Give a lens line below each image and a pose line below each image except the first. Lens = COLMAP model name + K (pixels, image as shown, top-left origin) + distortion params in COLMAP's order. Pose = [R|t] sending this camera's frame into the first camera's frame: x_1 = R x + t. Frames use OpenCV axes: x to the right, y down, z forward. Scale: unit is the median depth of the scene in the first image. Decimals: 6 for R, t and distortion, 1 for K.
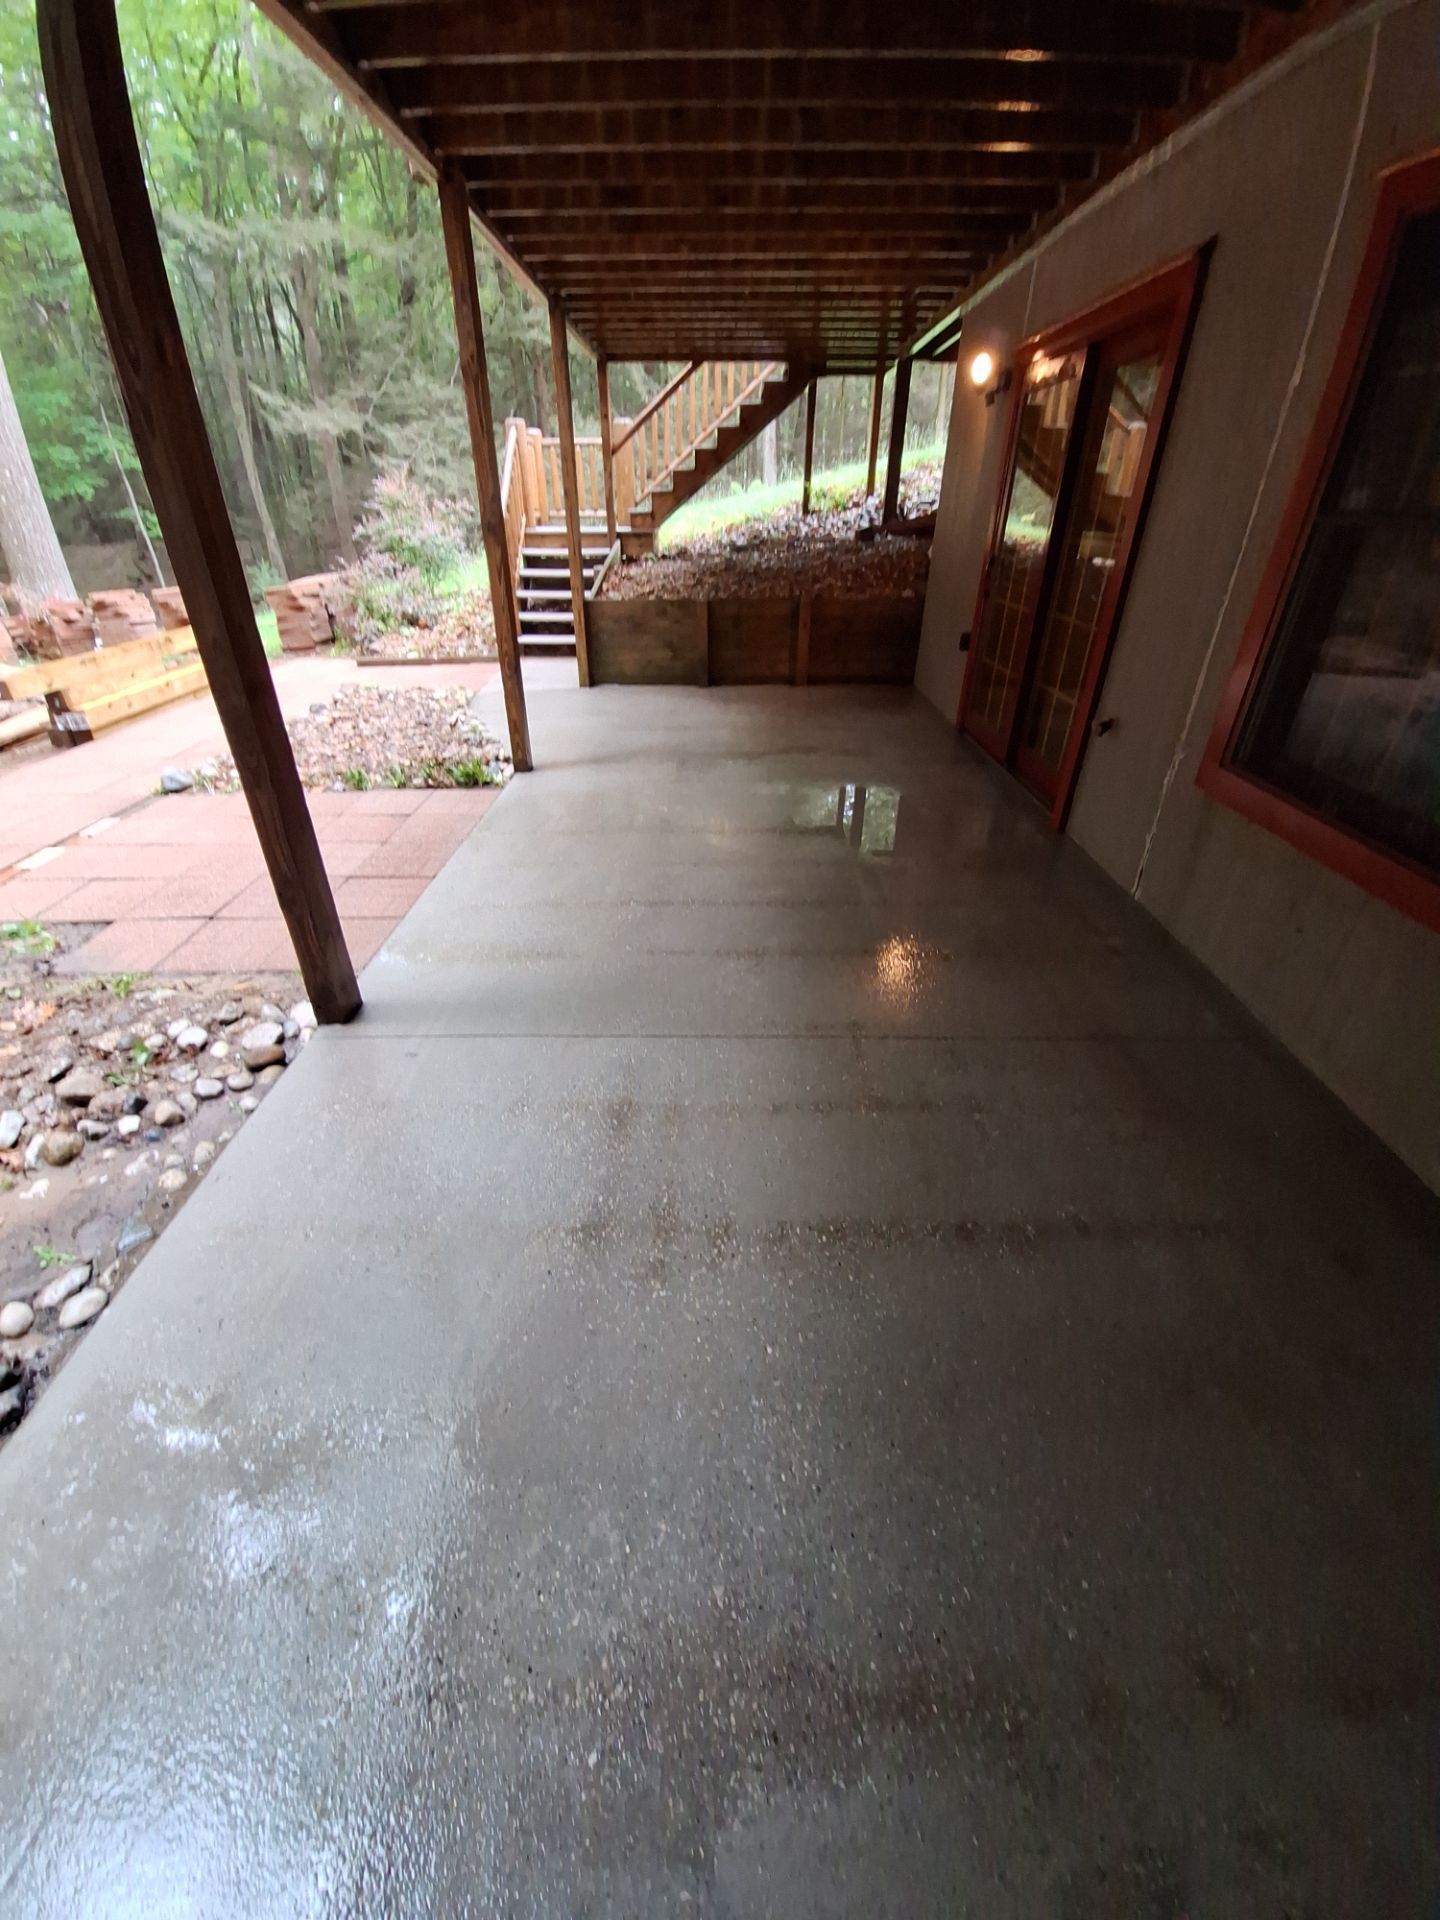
lens RADIAL K [[752.2, 0, 711.5], [0, 752.2, 957.2], [0, 0, 1]] dist [-0.010299, -0.006554]
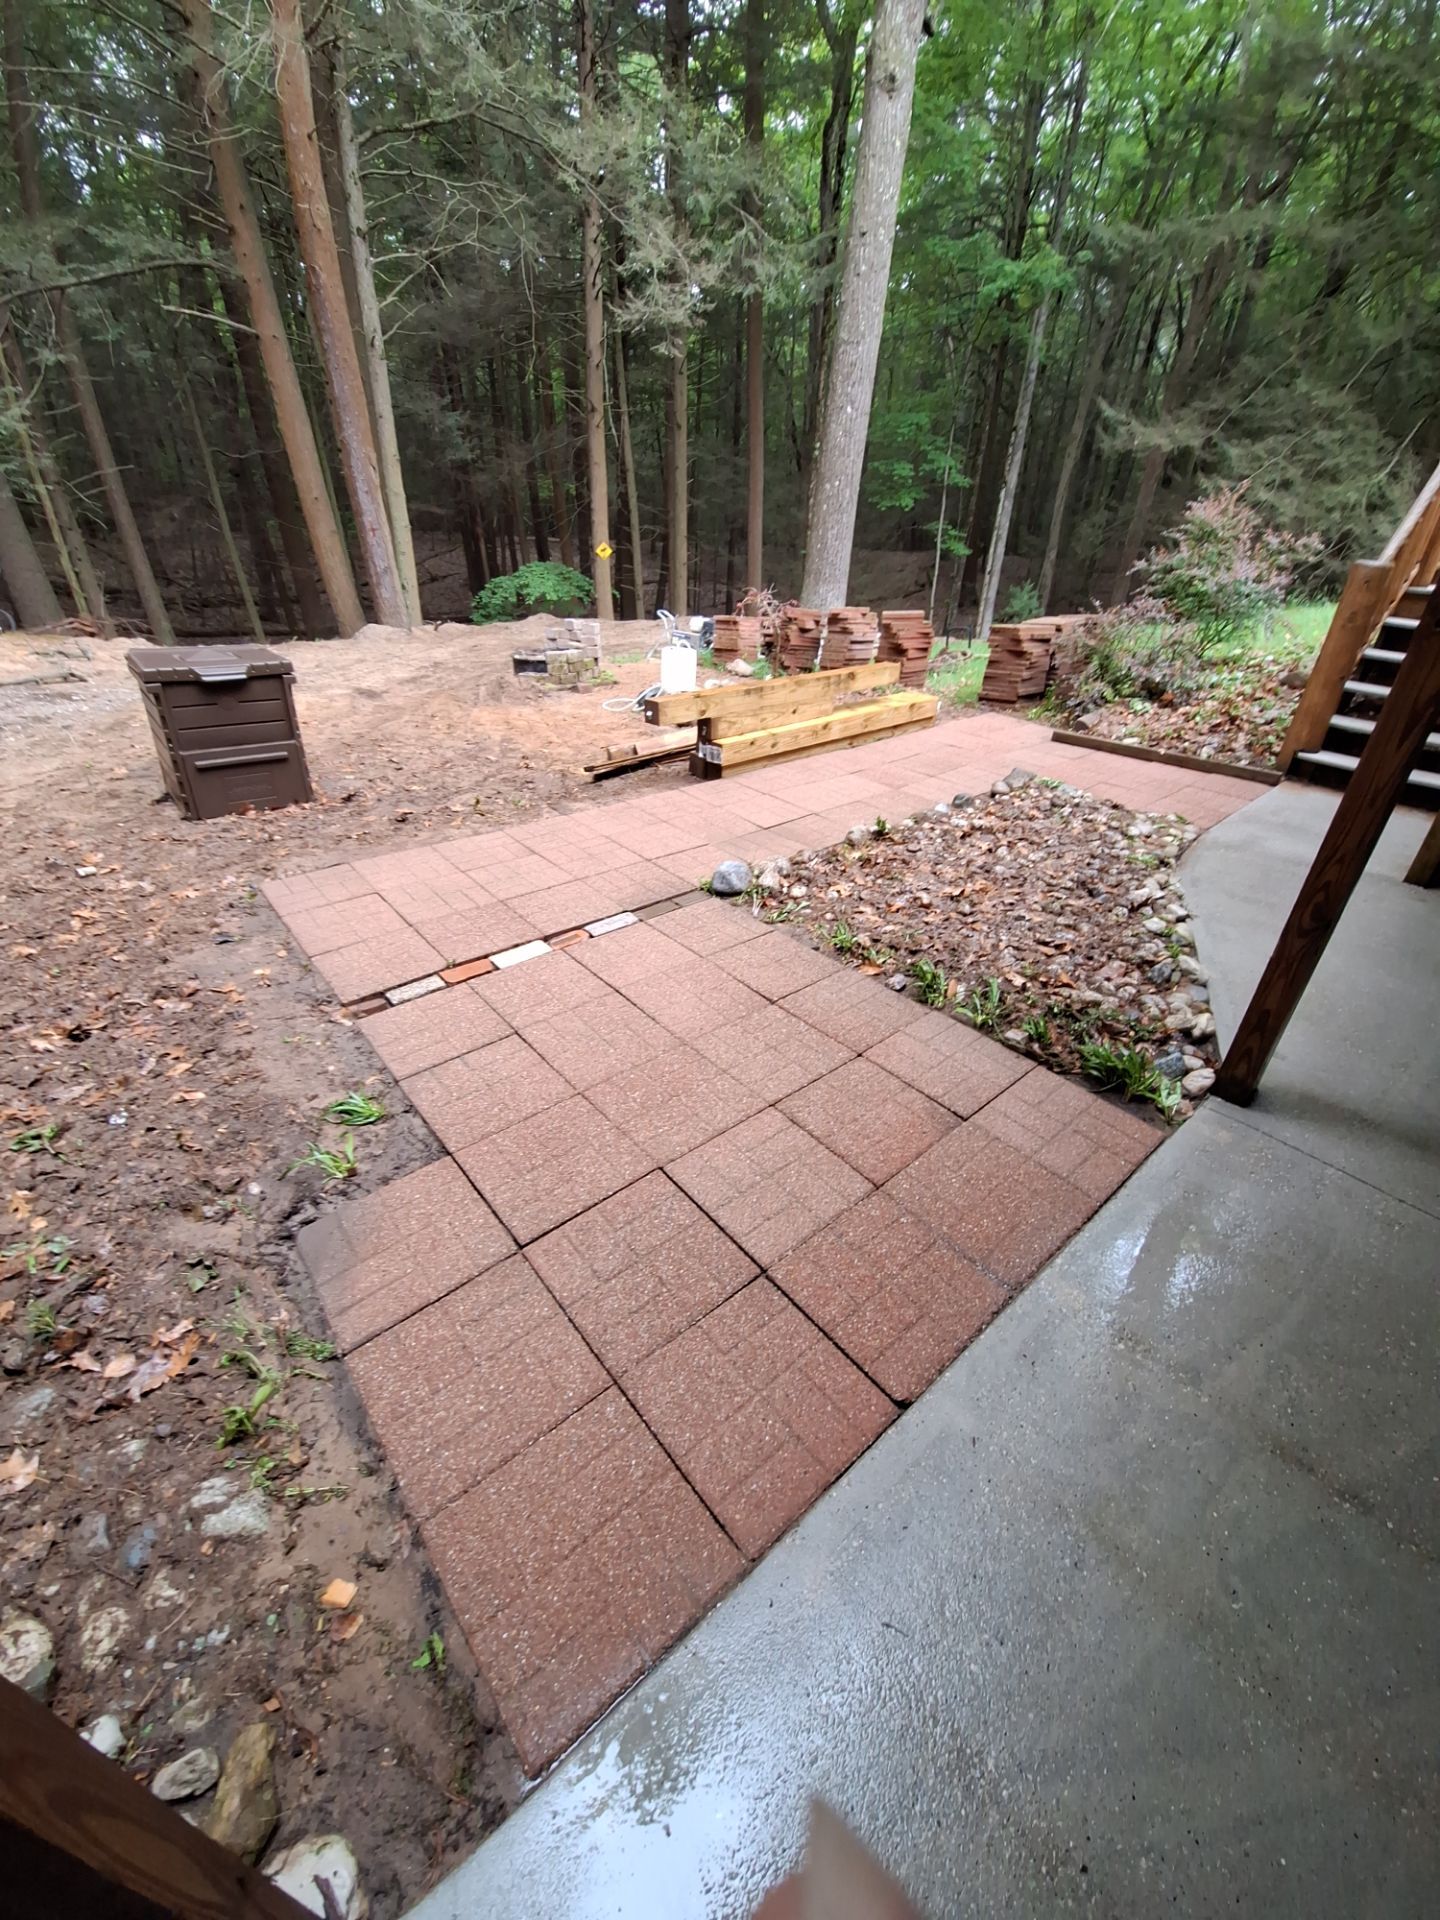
lens RADIAL K [[746.9, 0, 731.9], [0, 746.9, 954.2], [0, 0, 1]] dist [-0.000670, -0.011047]
pose [[0.661983, 0.396397, -0.636120, -0.127007], [-0.411710, 0.901509, 0.133324, -0.170959], [0.626317, 0.173639, 0.759984, 0.275349]]
